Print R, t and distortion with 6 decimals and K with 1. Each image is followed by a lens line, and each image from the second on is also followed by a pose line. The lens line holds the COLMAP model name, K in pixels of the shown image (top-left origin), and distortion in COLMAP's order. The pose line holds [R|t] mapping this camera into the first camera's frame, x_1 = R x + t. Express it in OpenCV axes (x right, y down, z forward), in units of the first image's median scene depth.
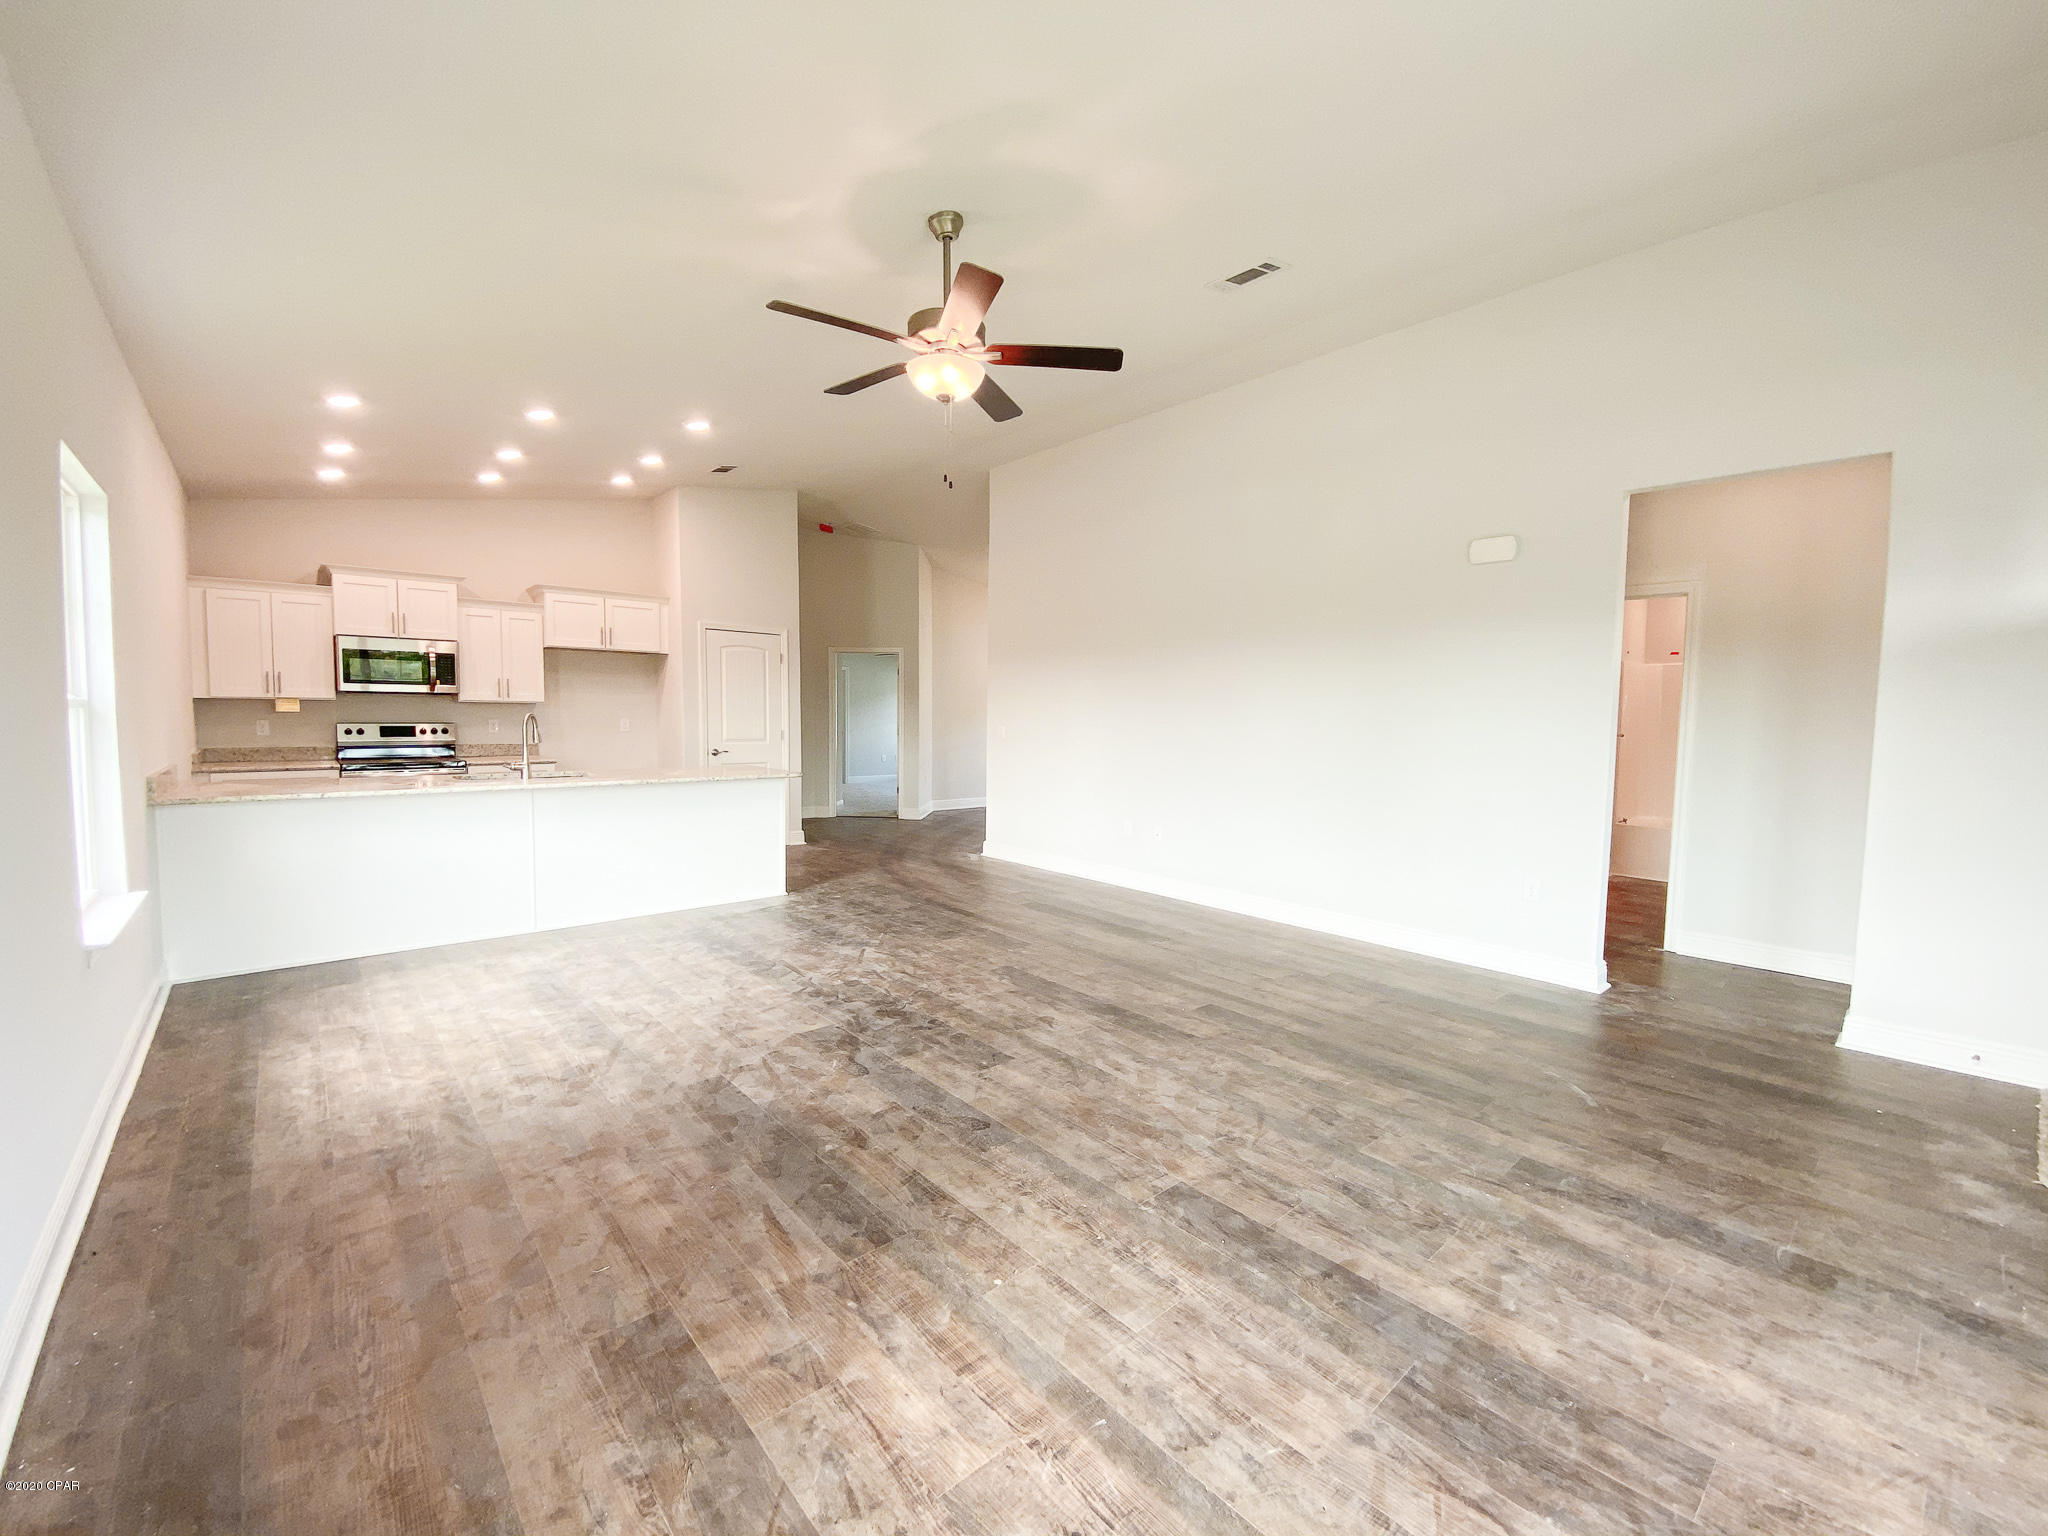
lens RADIAL K [[827.4, 0, 1024.7], [0, 827.4, 762.4], [0, 0, 1]] dist [0.021208, -0.020321]
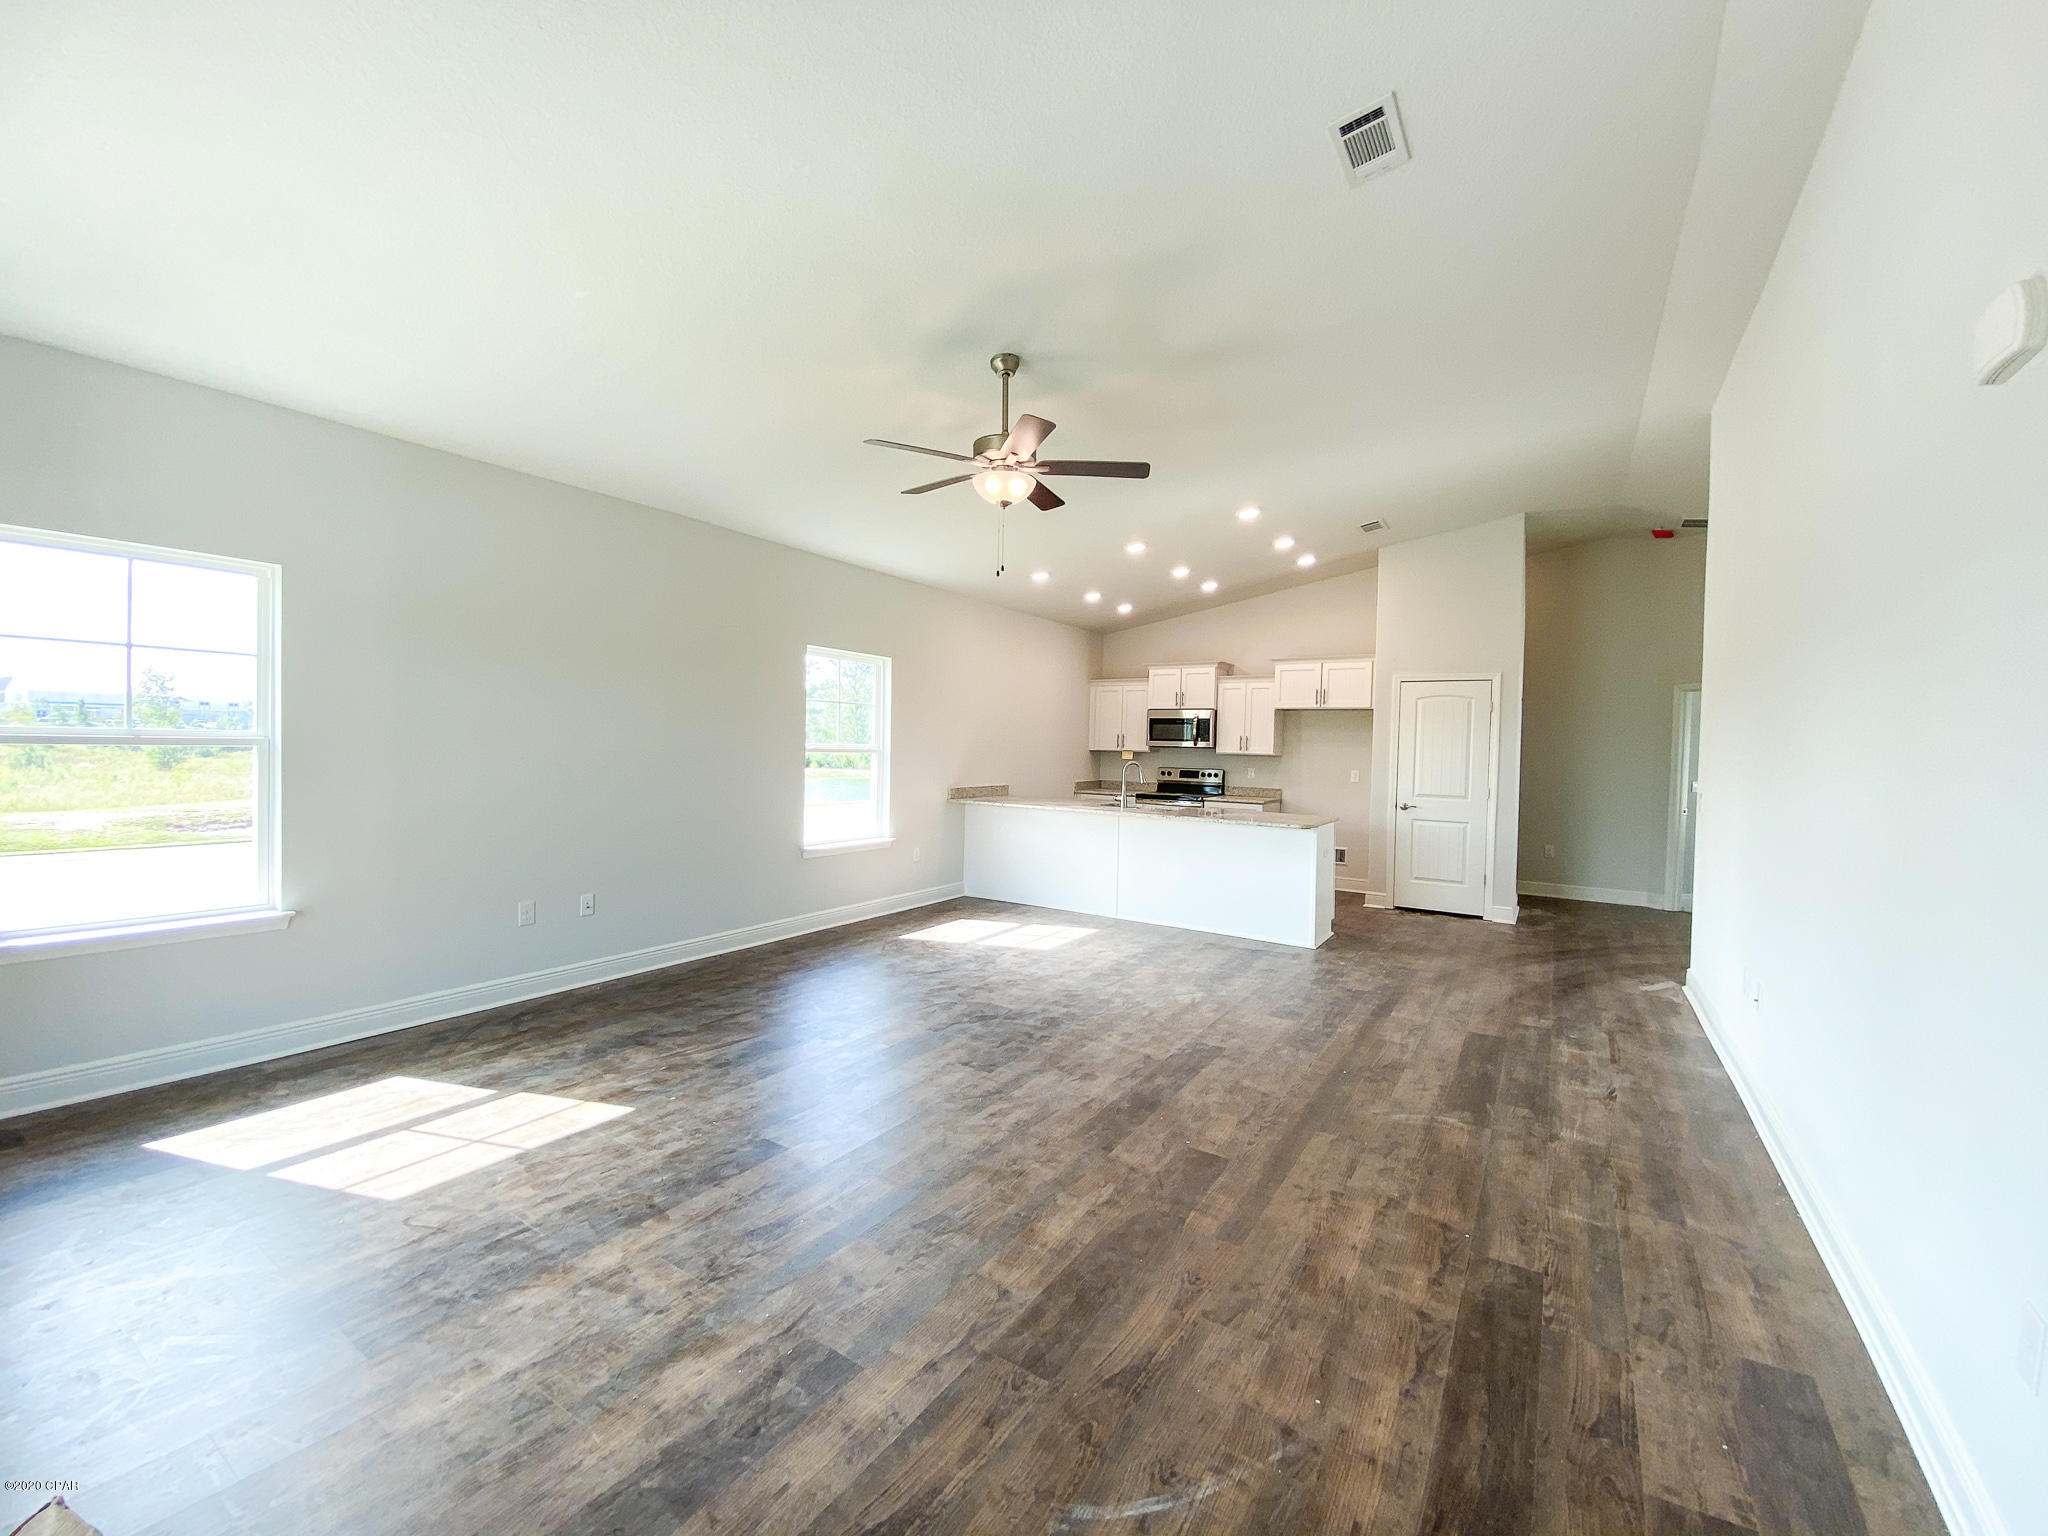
lens RADIAL K [[824.6, 0, 1024.0], [0, 824.6, 768.0], [0, 0, 1]] dist [0.037452, -0.031336]
pose [[0.273954, 0.022464, -0.961480, 0.583100], [-0.080184, 0.996780, 0.000442, -0.029804], [0.958394, 0.076974, 0.274874, 0.389517]]
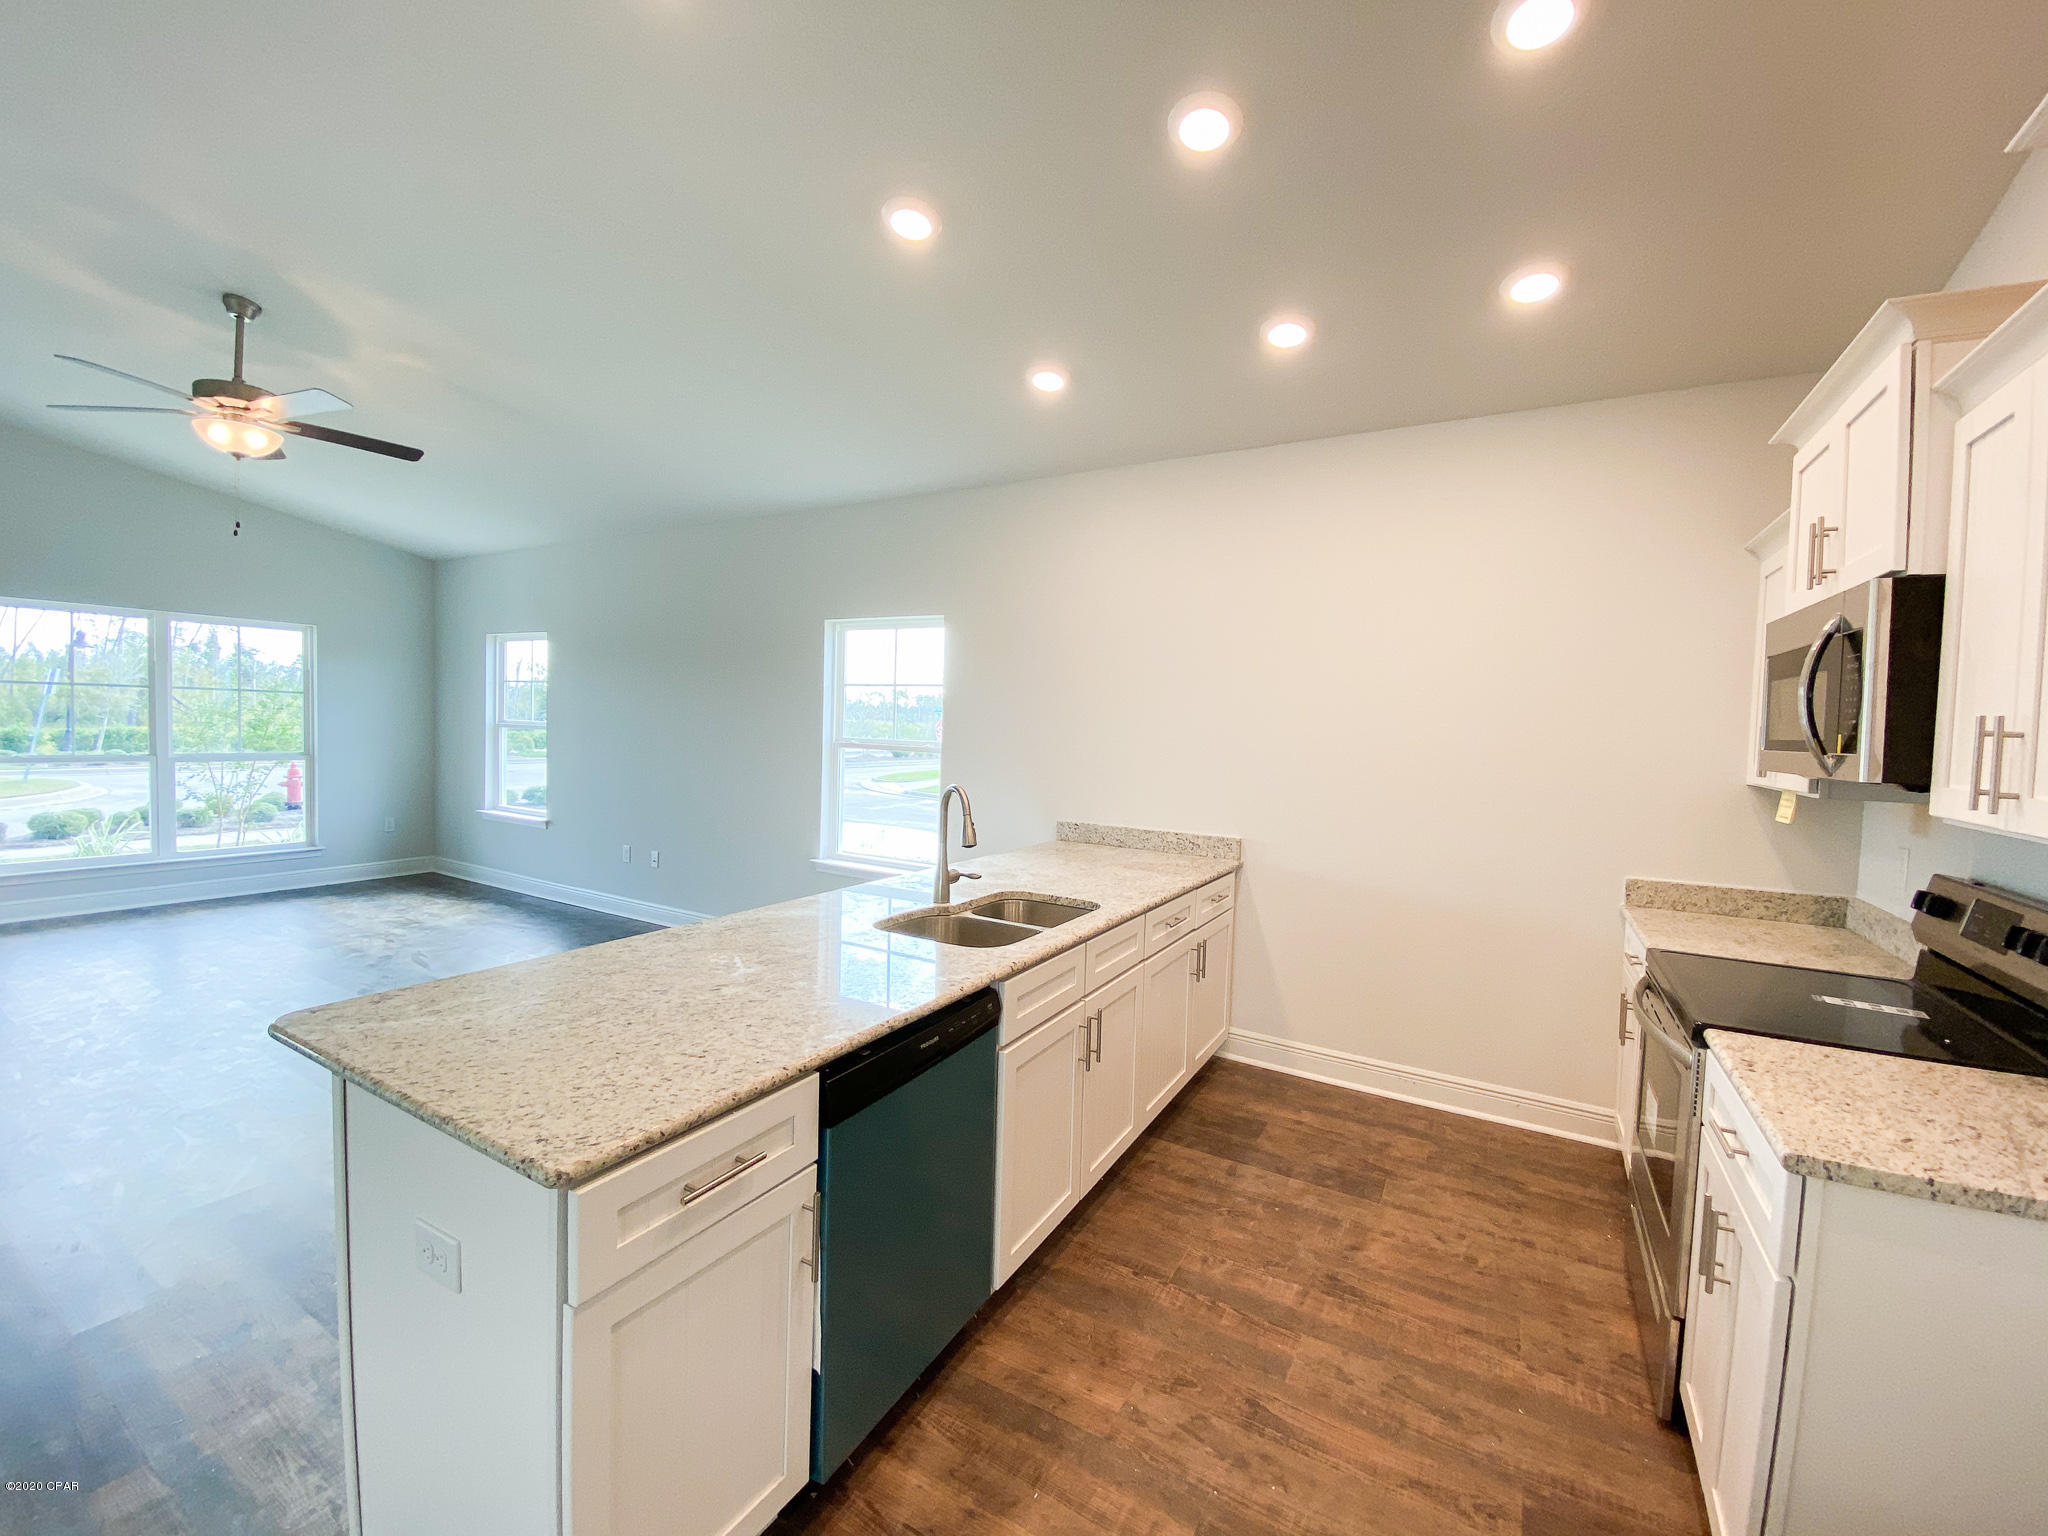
lens RADIAL K [[840.0, 0, 1023.1], [0, 840.0, 758.9], [0, 0, 1]] dist [0.014035, -0.017438]
pose [[-0.950237, -0.029046, -0.310172, -0.409444], [-0.062486, 0.993181, 0.098426, -0.113040], [0.305198, 0.112909, -0.945572, 1.305423]]
